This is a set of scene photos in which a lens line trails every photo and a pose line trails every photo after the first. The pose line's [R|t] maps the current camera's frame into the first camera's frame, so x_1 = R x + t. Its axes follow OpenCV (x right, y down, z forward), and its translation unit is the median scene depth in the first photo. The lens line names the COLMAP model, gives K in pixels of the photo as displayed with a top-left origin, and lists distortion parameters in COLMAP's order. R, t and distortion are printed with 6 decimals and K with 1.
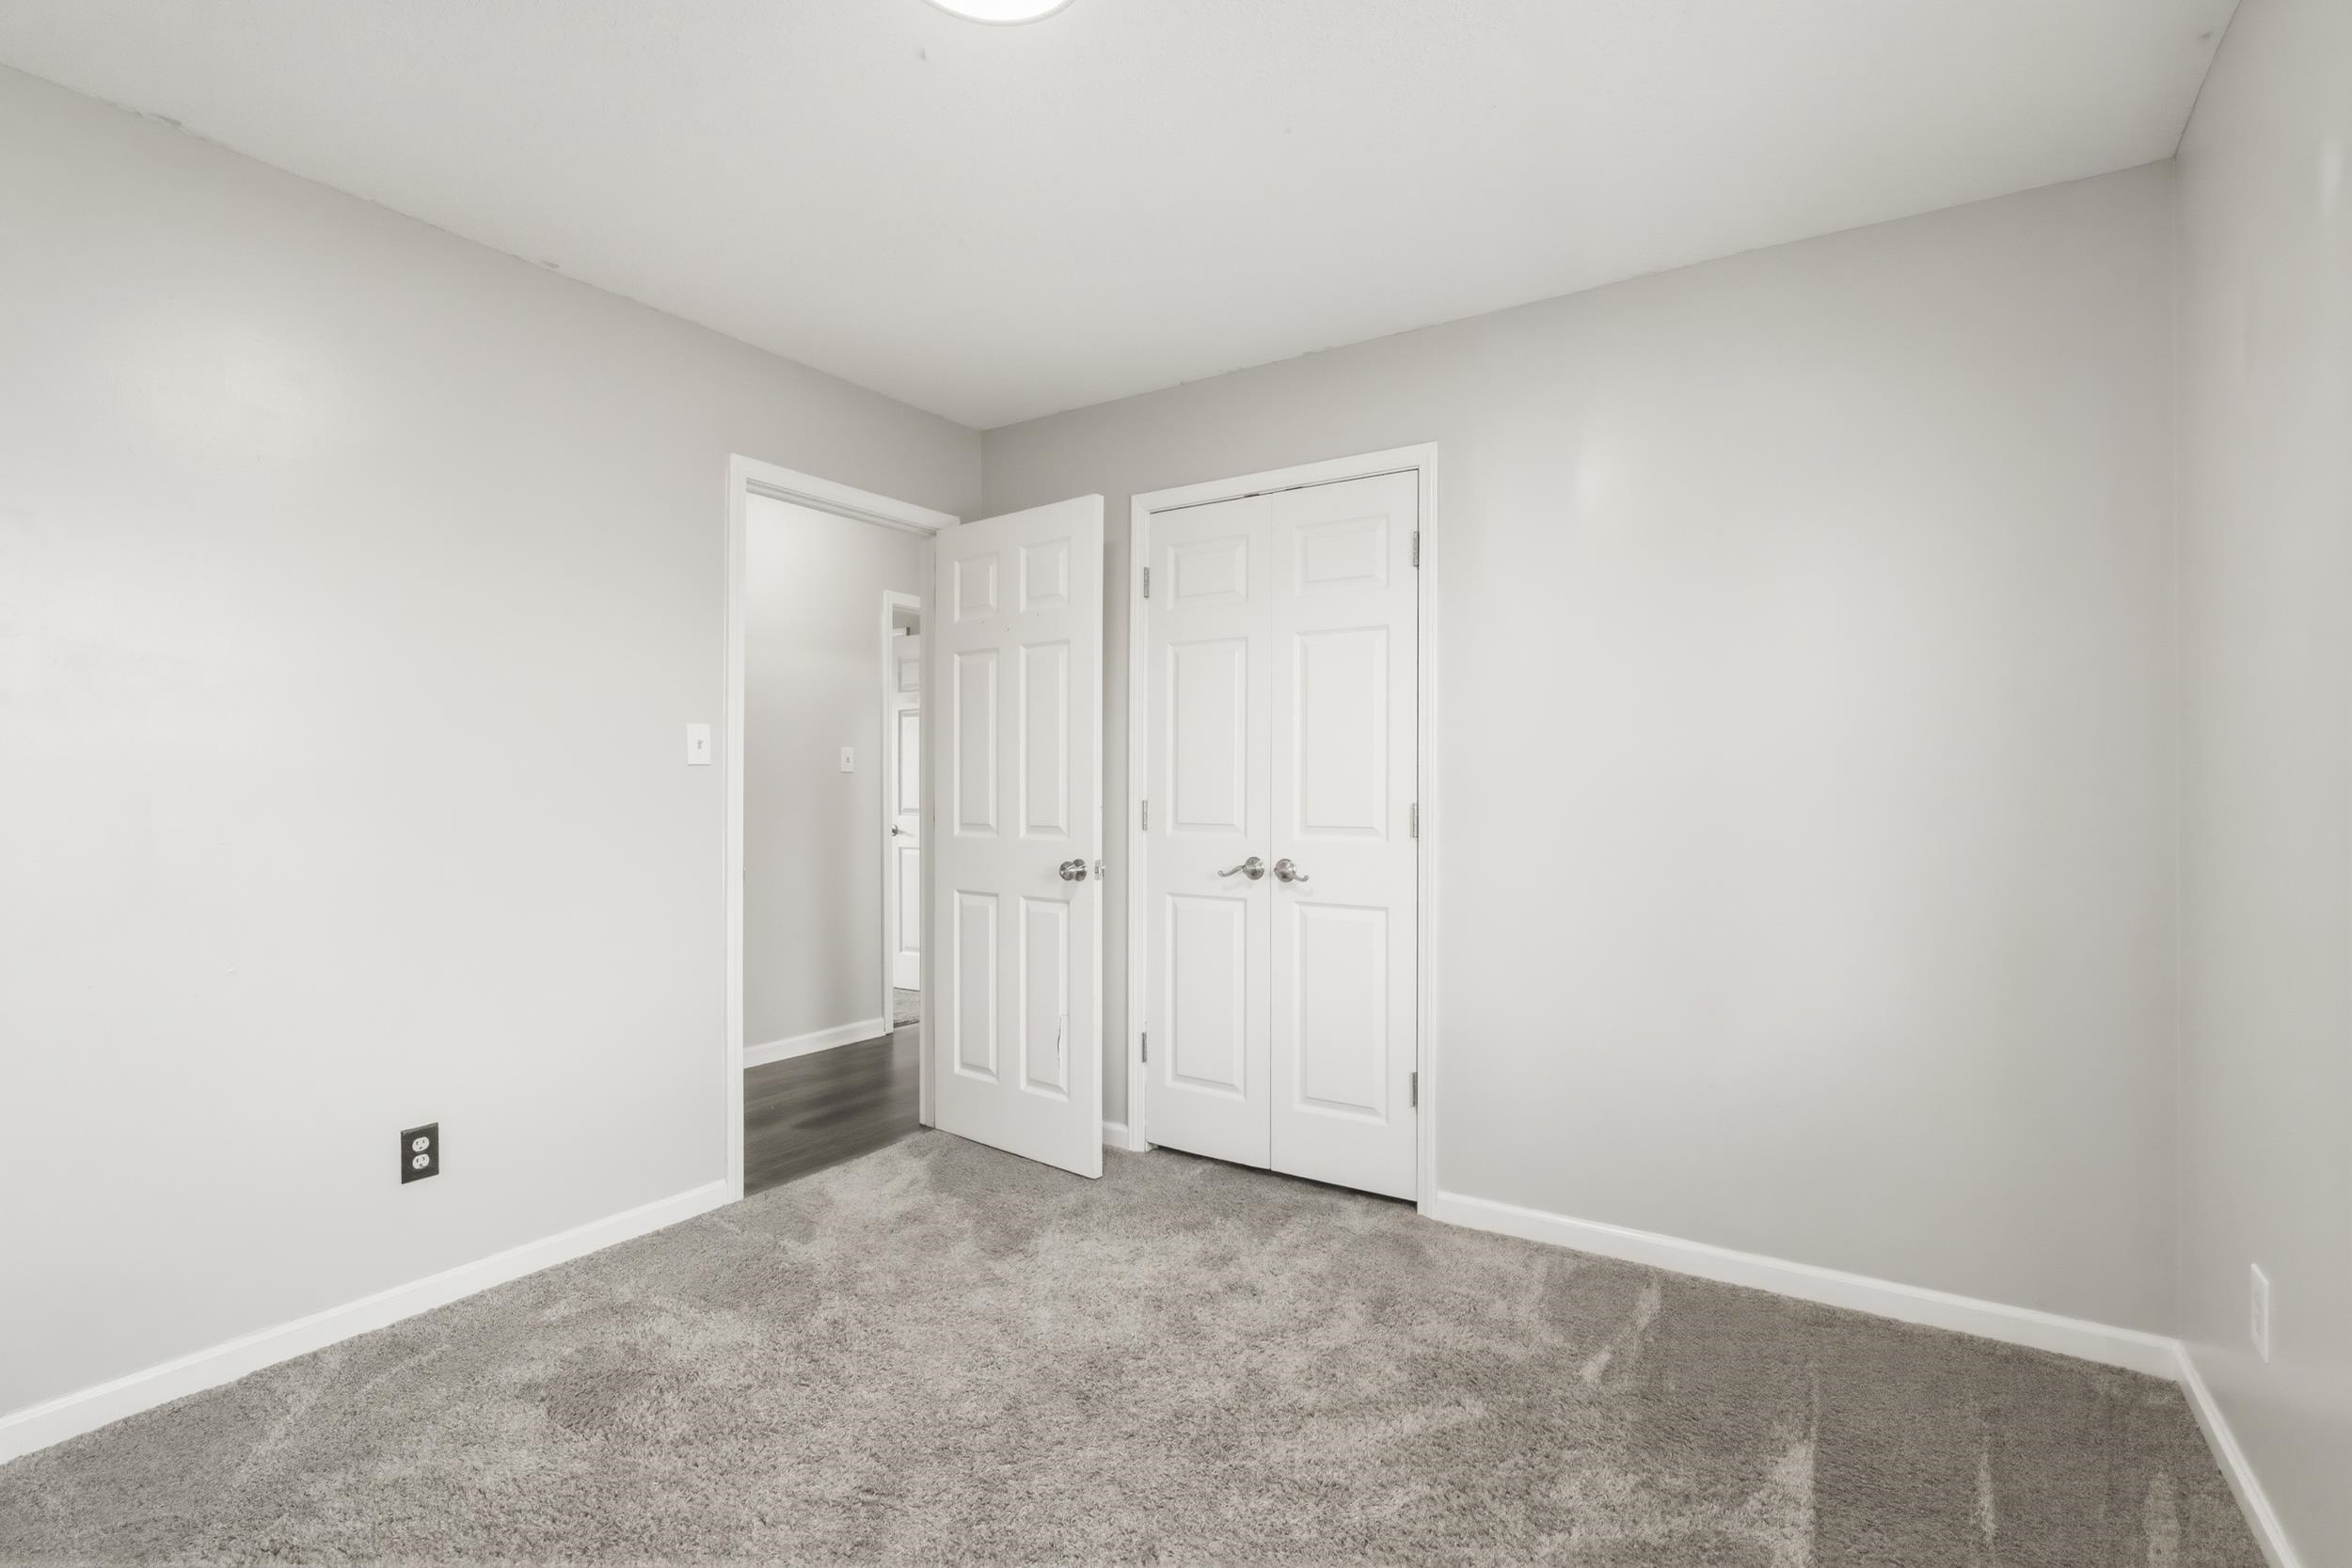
lens RADIAL K [[1093.9, 0, 1190.0], [0, 1093.9, 779.4], [0, 0, 1]] dist [-0.000801, 0.000020]
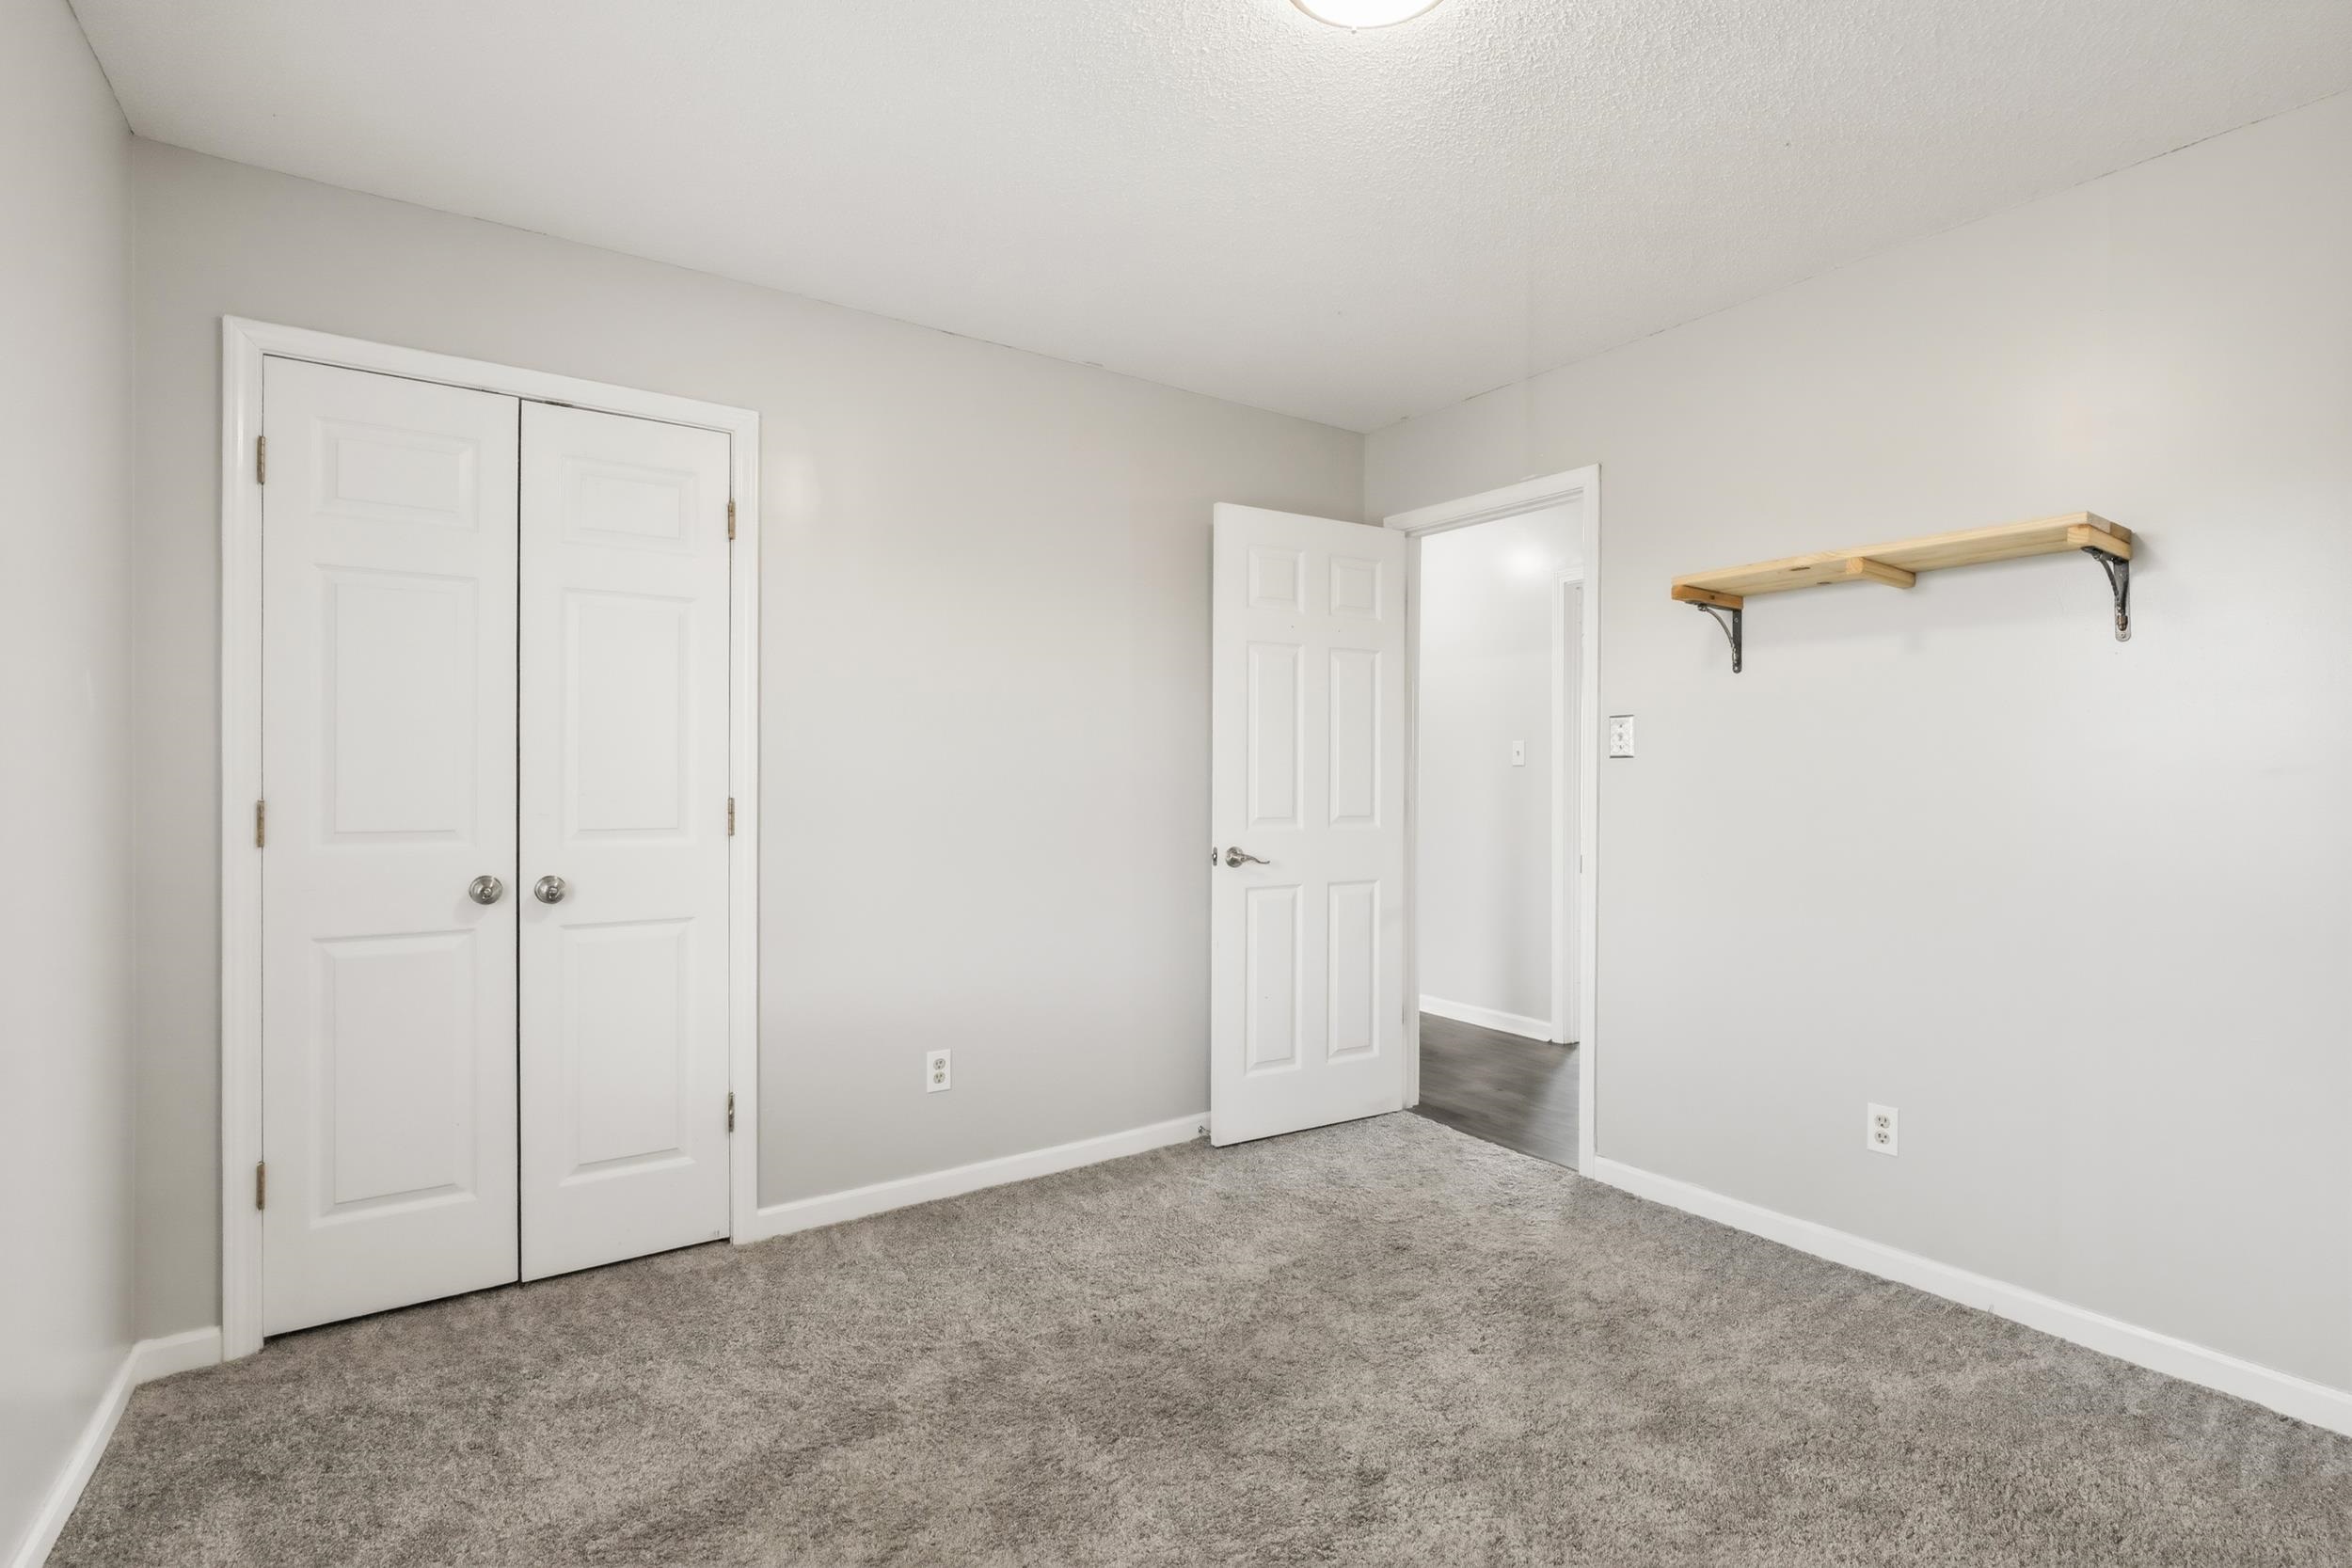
lens RADIAL K [[1094.2, 0, 1178.0], [0, 1094.2, 766.7], [0, 0, 1]] dist [0.000324, 0.000048]
pose [[0.391824, 0.003393, 0.920034, -0.488912], [-0.004834, 0.999987, -0.001629, -0.004919], [-0.920027, -0.003809, 0.391836, 0.295800]]
